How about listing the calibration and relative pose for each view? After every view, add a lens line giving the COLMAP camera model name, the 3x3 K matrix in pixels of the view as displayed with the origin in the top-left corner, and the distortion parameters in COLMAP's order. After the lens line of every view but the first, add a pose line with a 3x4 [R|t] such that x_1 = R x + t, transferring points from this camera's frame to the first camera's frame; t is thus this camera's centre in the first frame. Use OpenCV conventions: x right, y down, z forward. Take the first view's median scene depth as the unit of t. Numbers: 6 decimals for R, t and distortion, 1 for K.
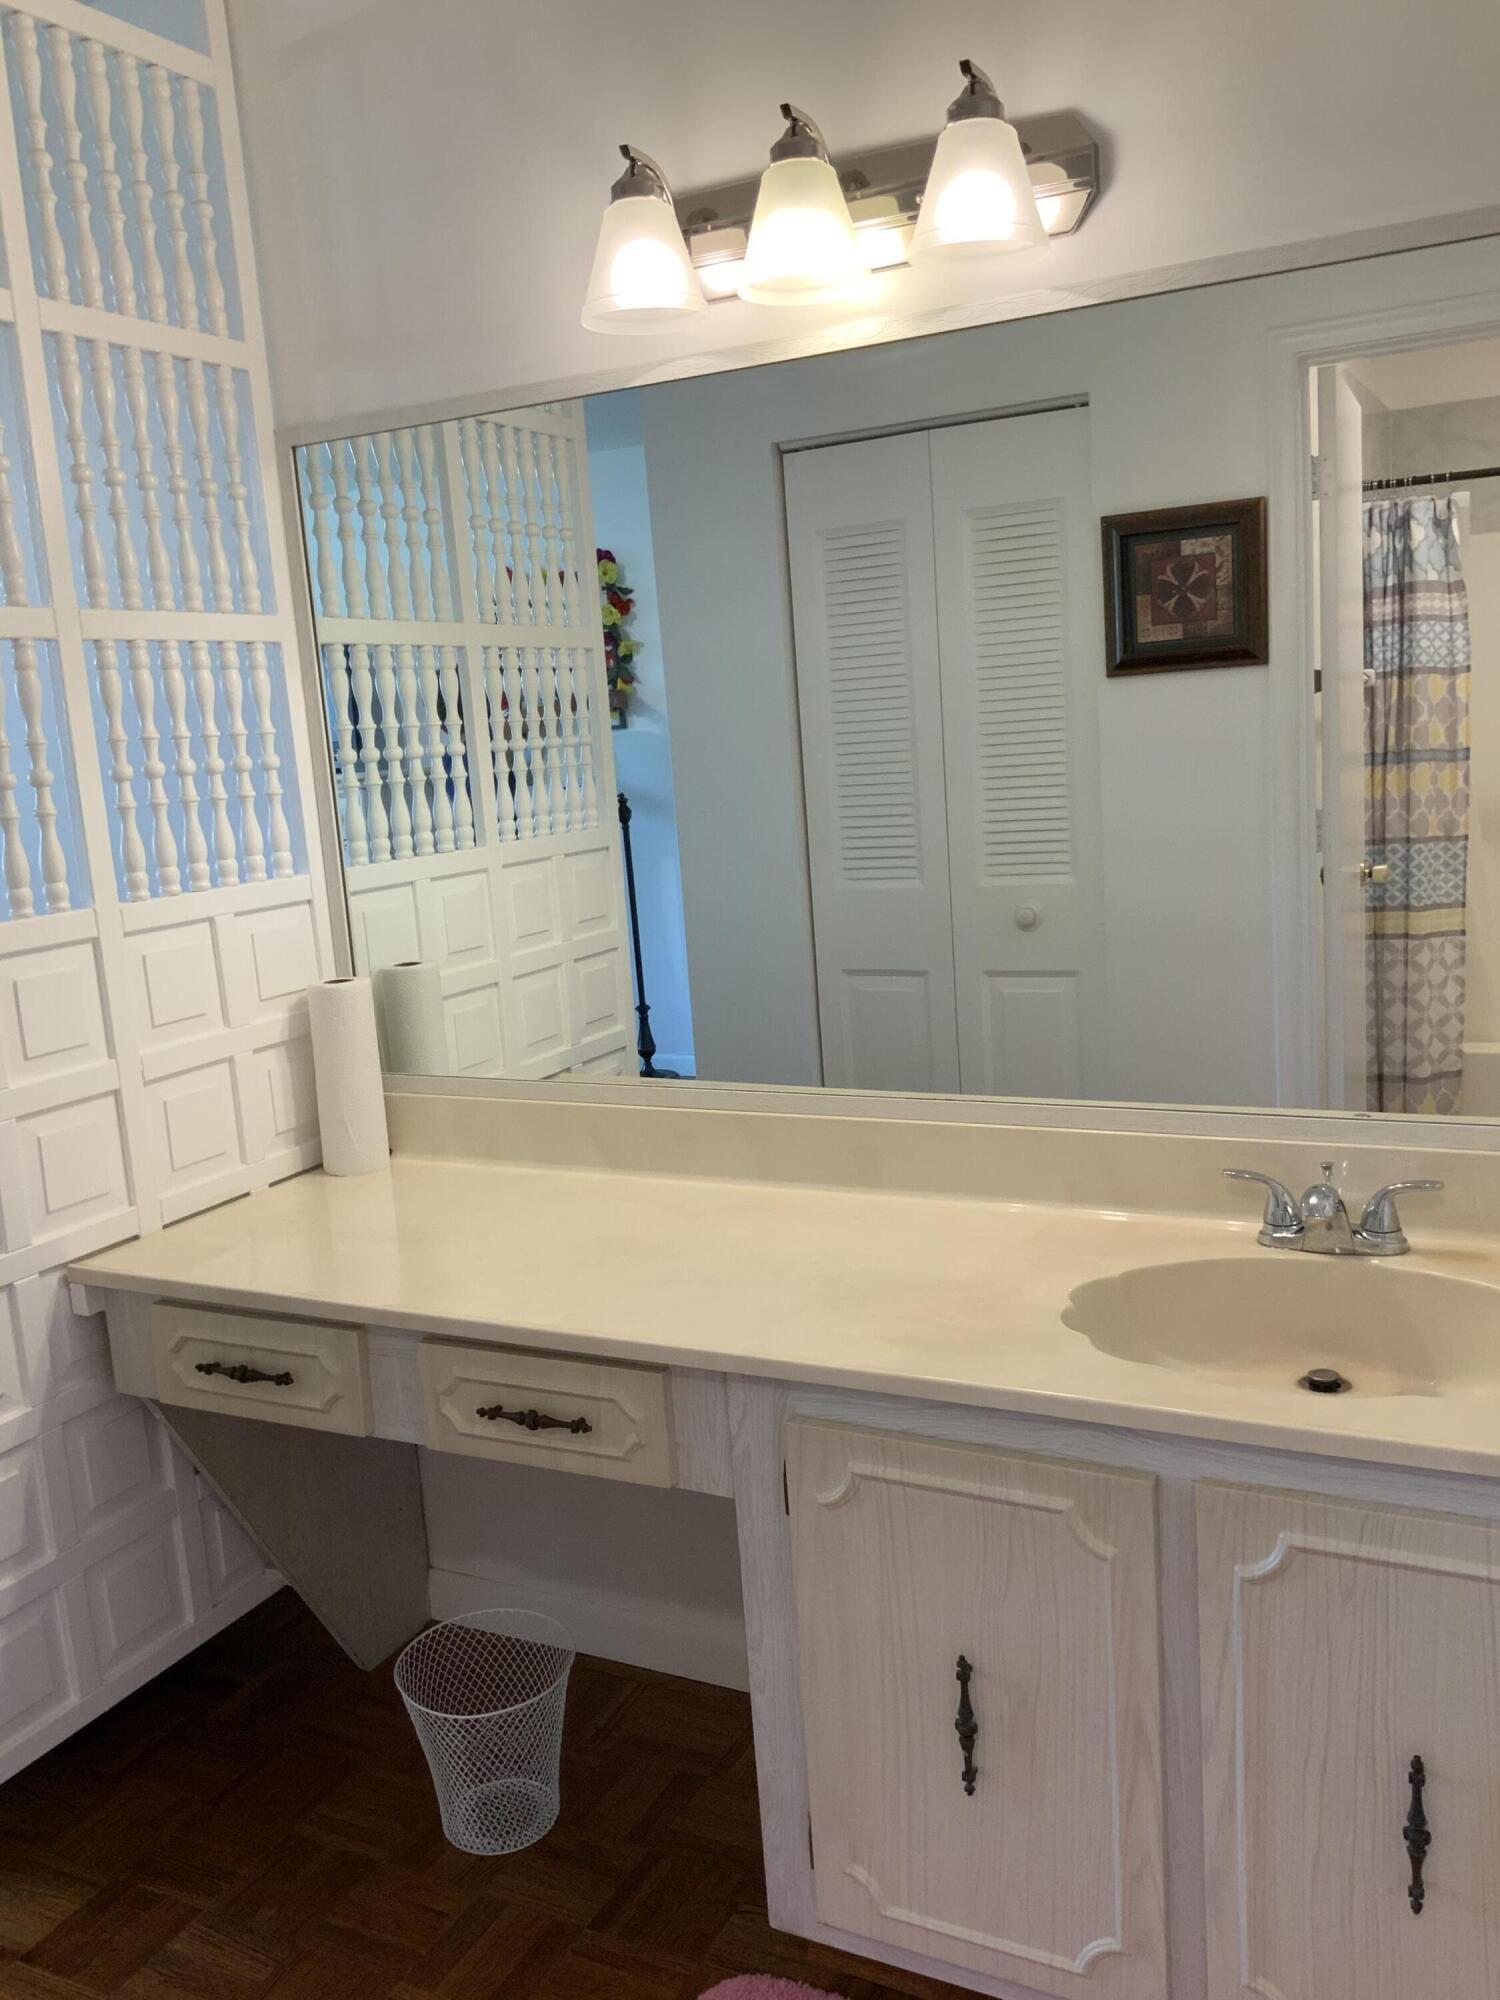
lens RADIAL K [[1639.8, 0, 757.0], [0, 1639.8, 1006.6], [0, 0, 1]] dist [0.115225, -0.243058]
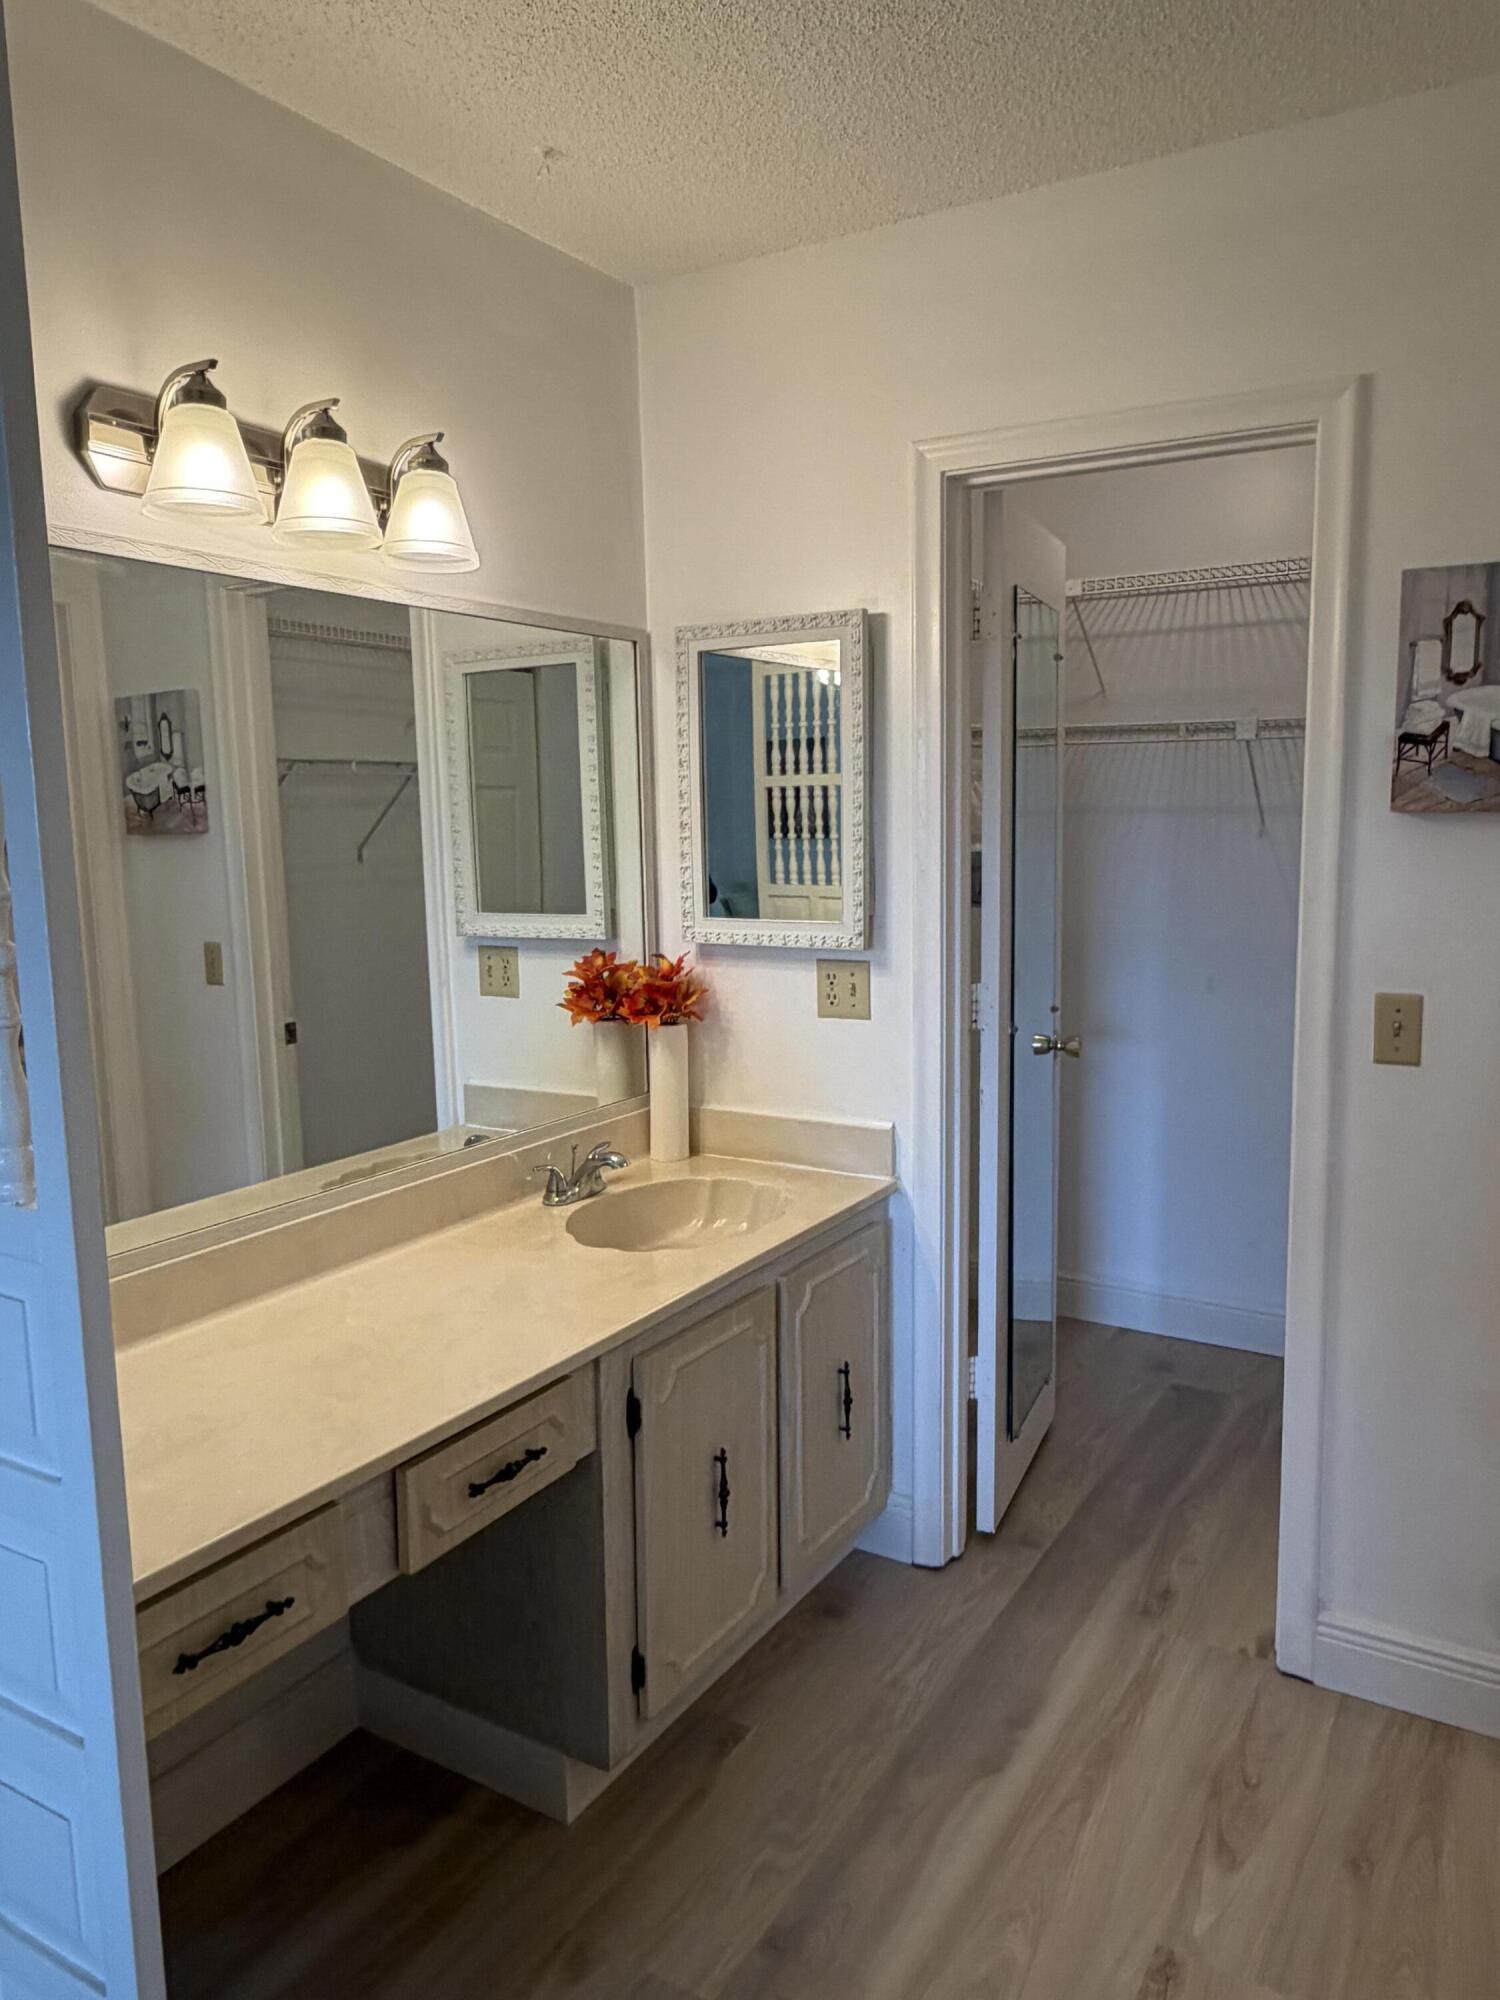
lens RADIAL K [[1398.6, 0, 750.0], [0, 1398.6, 1000.0], [0, 0, 1]] dist [-0.006432, 0.027158]
pose [[0.070822, -0.060280, 0.995666, -1.068090], [0.182223, 0.982157, 0.046501, -0.085306], [-0.980703, 0.178140, 0.080542, 0.699478]]
